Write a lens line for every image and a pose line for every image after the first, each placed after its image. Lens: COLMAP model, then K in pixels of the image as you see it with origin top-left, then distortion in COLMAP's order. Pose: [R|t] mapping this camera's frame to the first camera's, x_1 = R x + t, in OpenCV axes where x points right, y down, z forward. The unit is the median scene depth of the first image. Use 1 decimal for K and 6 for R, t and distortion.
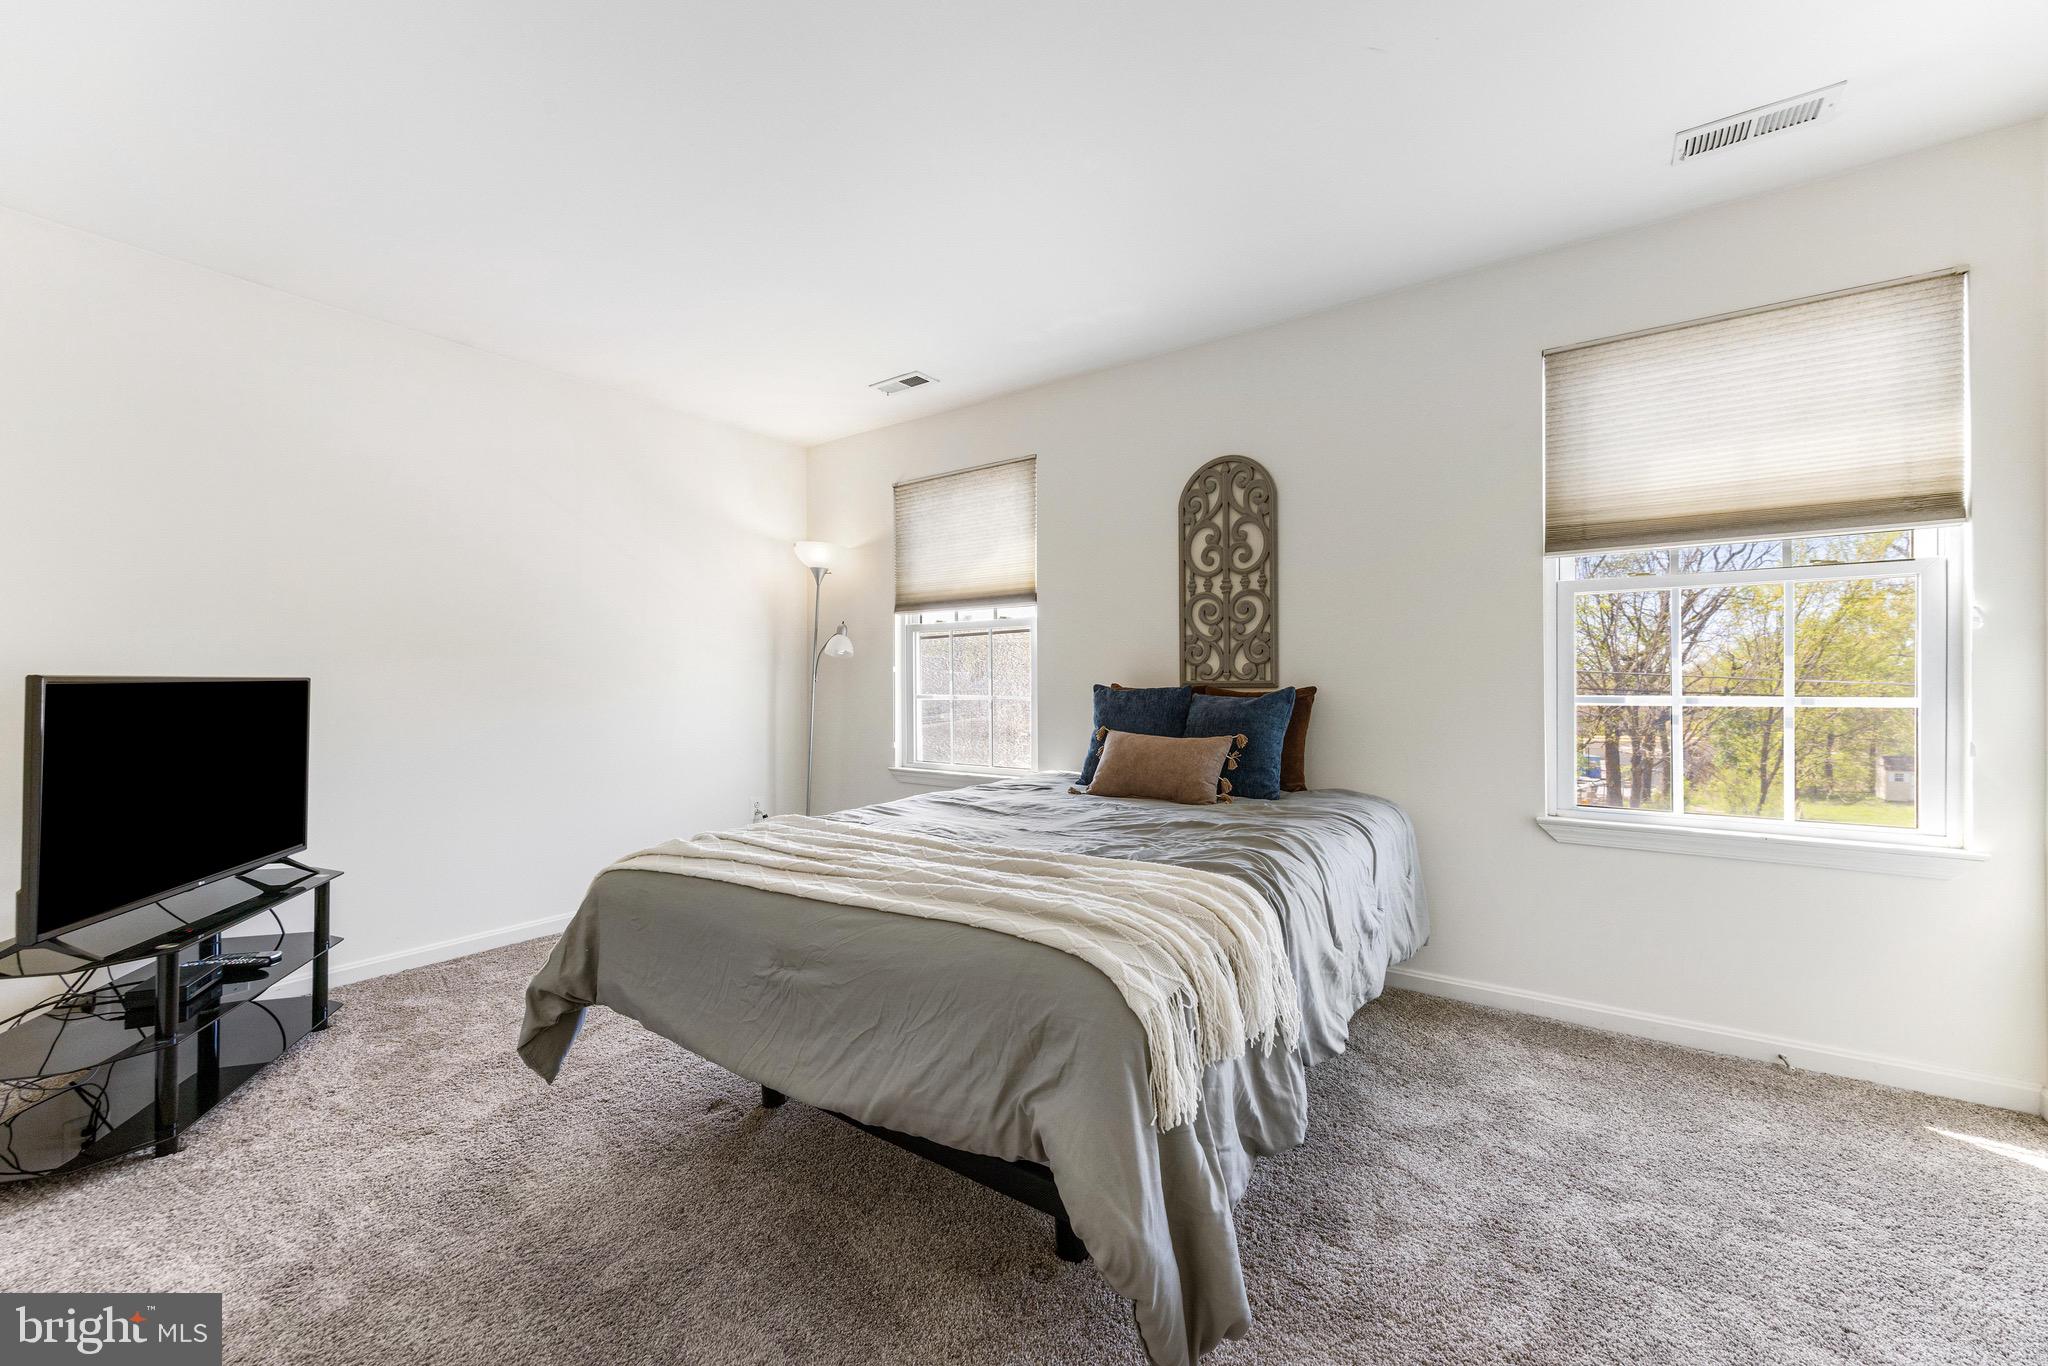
lens RADIAL K [[810.8, 0, 1026.8], [0, 810.8, 675.8], [0, 0, 1]] dist [0.004058, -0.000468]
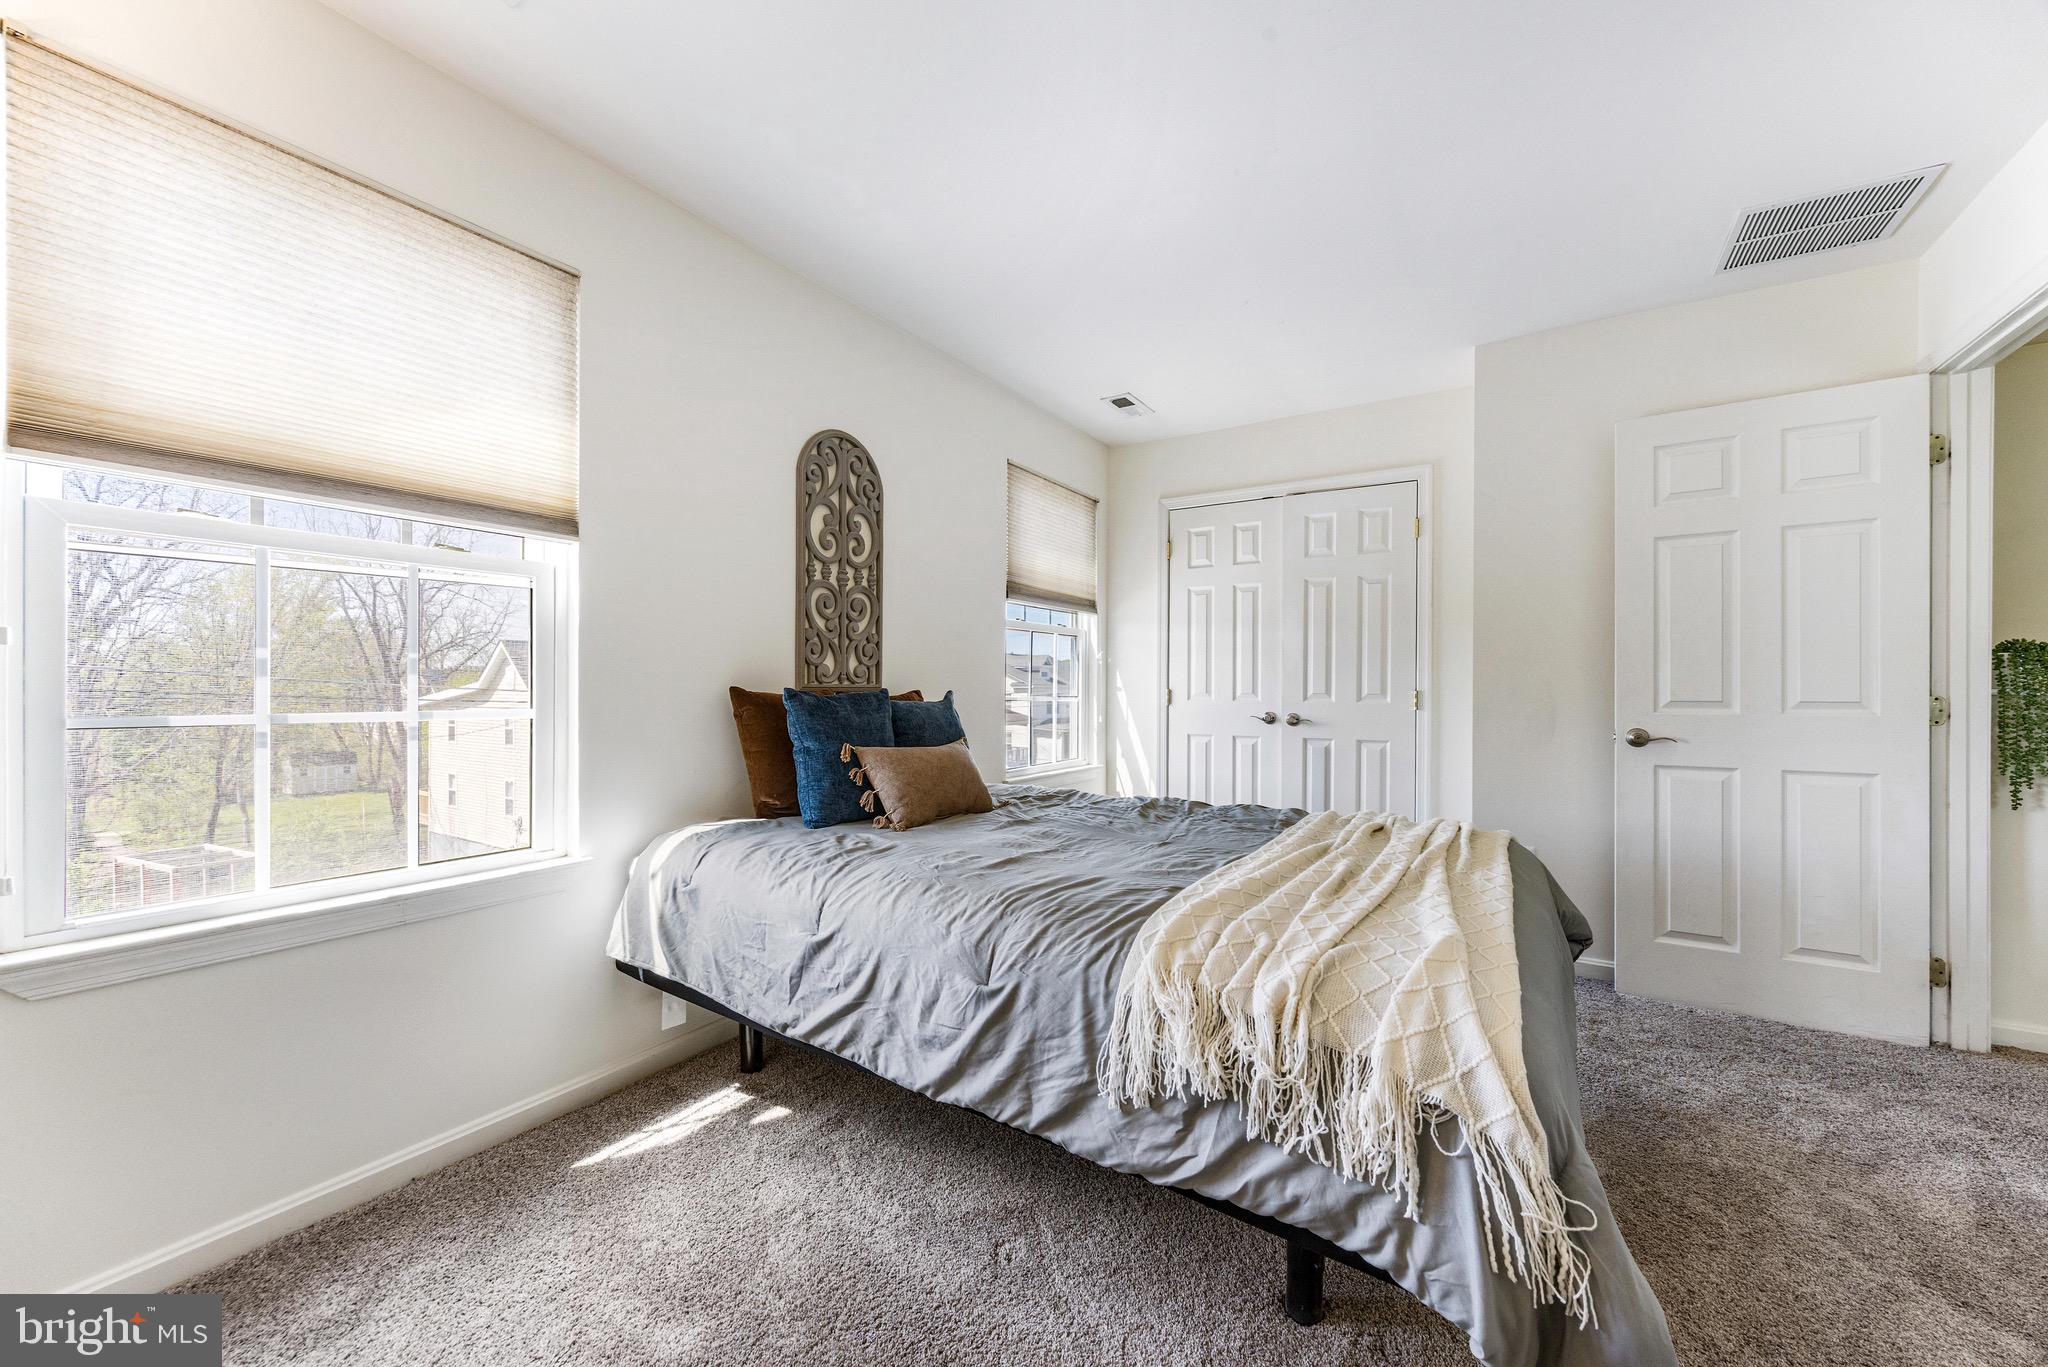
lens RADIAL K [[810.8, 0, 1026.8], [0, 810.8, 687.8], [0, 0, 1]] dist [0.004058, -0.000468]
pose [[-0.078872, 0.006978, 0.996860, -0.646119], [0.001895, 0.999975, -0.006849, 0.016191], [-0.996883, 0.001349, -0.078884, 0.856123]]
